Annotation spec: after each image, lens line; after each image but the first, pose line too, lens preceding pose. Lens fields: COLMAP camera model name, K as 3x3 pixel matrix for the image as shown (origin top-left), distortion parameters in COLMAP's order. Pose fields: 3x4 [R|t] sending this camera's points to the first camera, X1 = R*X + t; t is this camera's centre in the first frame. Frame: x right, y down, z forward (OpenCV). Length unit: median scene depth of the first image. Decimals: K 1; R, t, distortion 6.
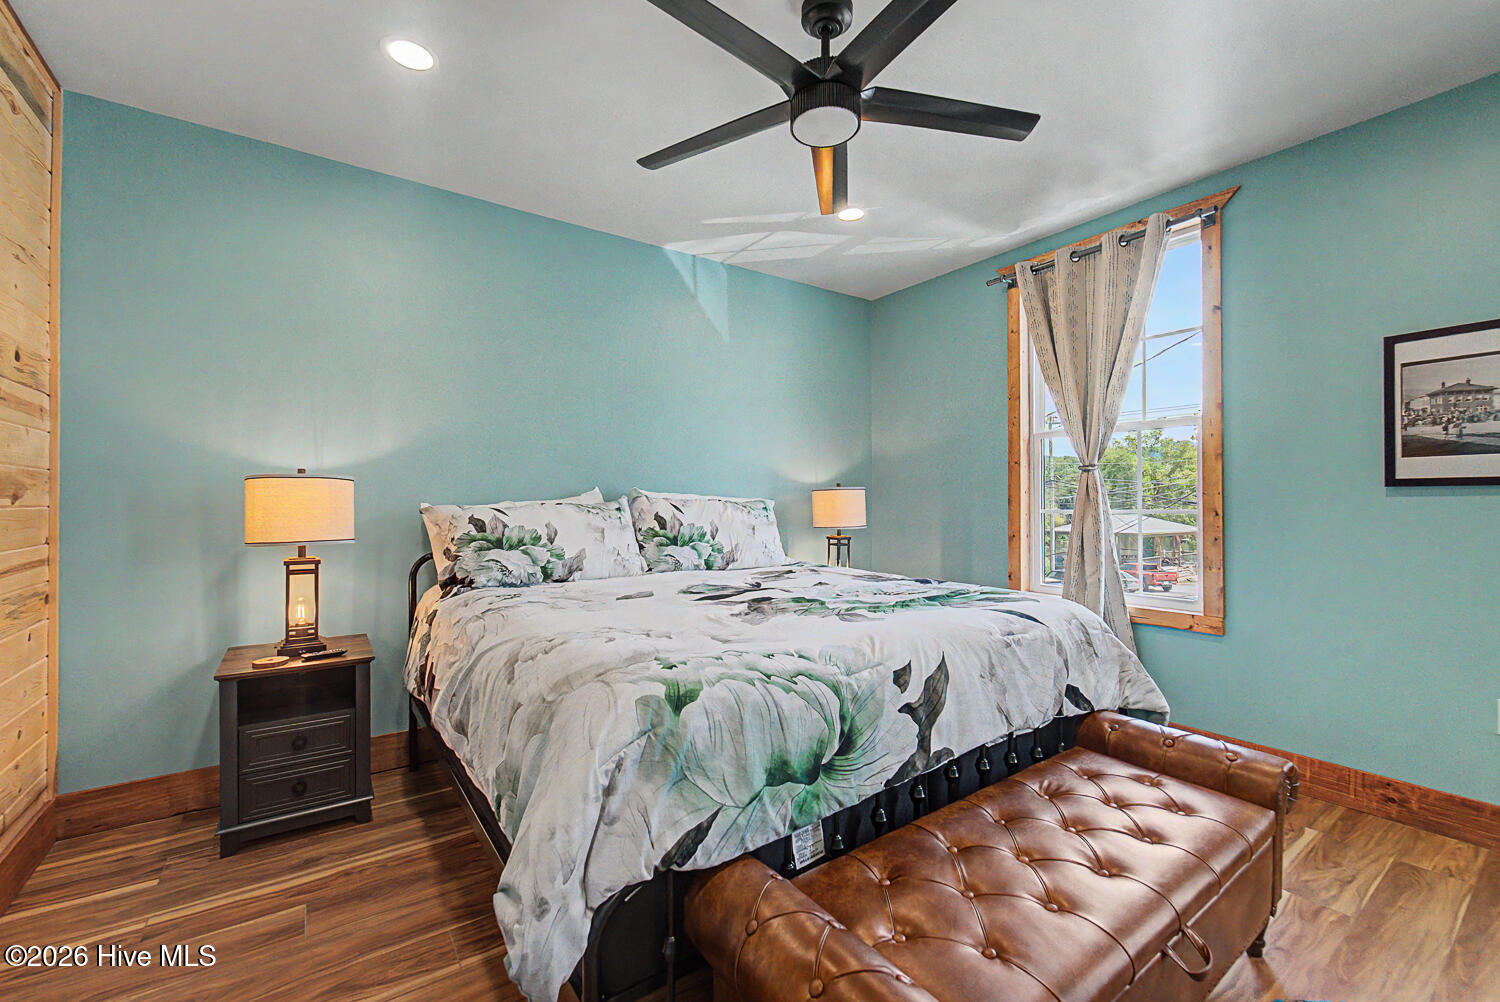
lens RADIAL K [[616.2, 0, 751.7], [0, 616.2, 503.3], [0, 0, 1]] dist [-0.000569, -0.001793]
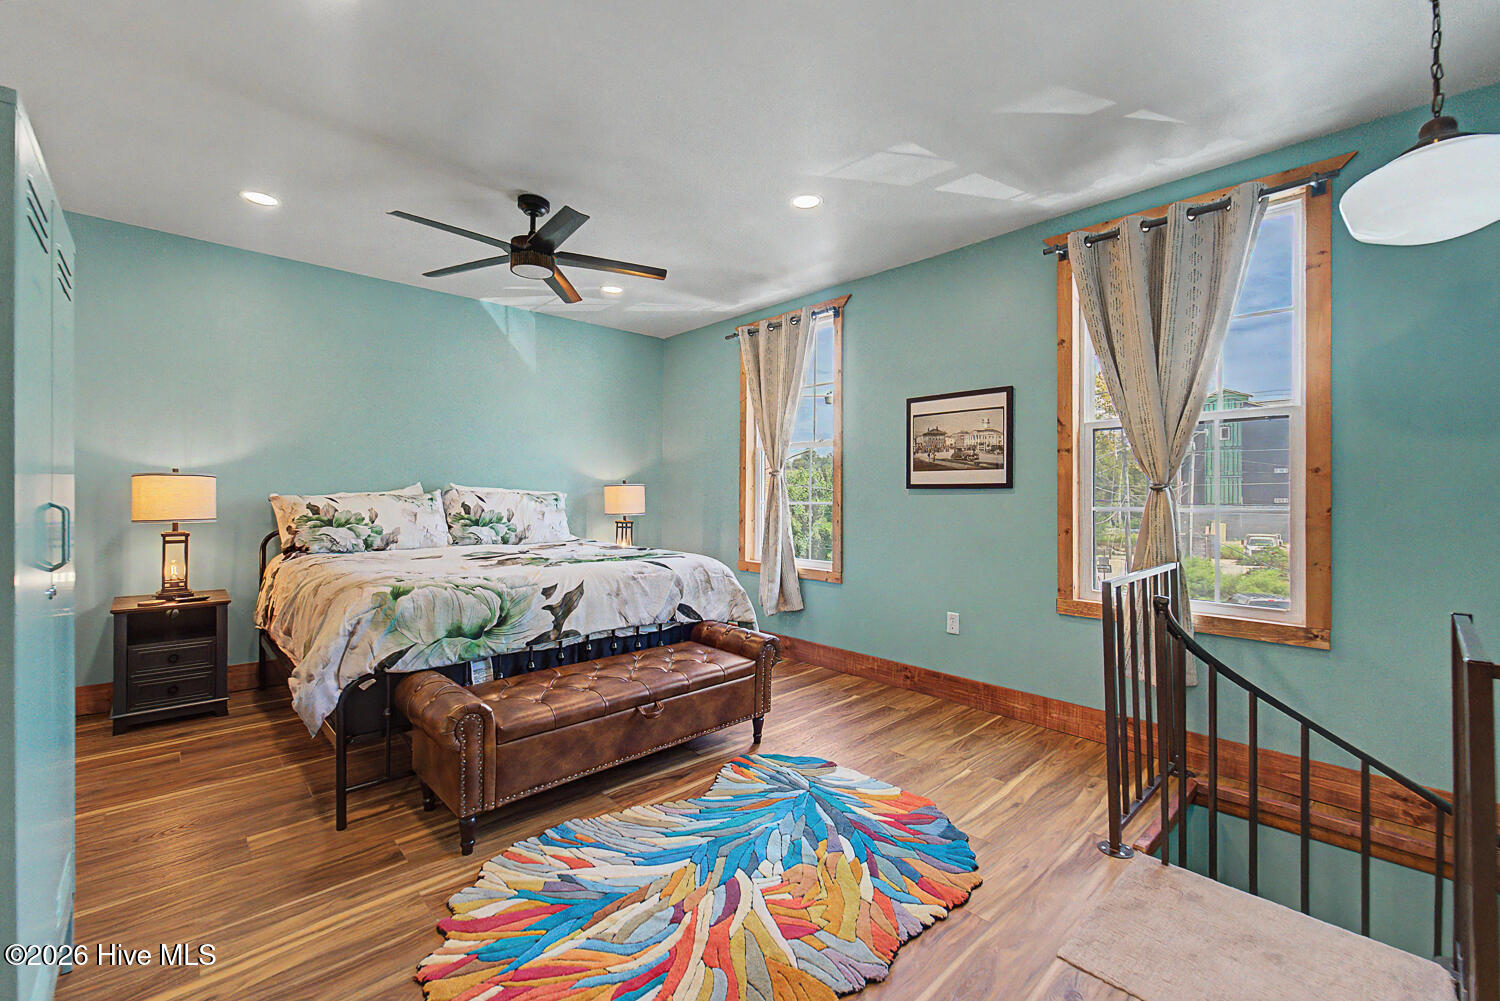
lens RADIAL K [[616.2, 0, 749.5], [0, 616.2, 494.6], [0, 0, 1]] dist [-0.000569, -0.001793]
pose [[0.989656, 0.008076, 0.143237, 0.378757], [-0.007905, 0.999967, -0.001765, -0.004741], [-0.143246, 0.000615, 0.989687, -0.597321]]
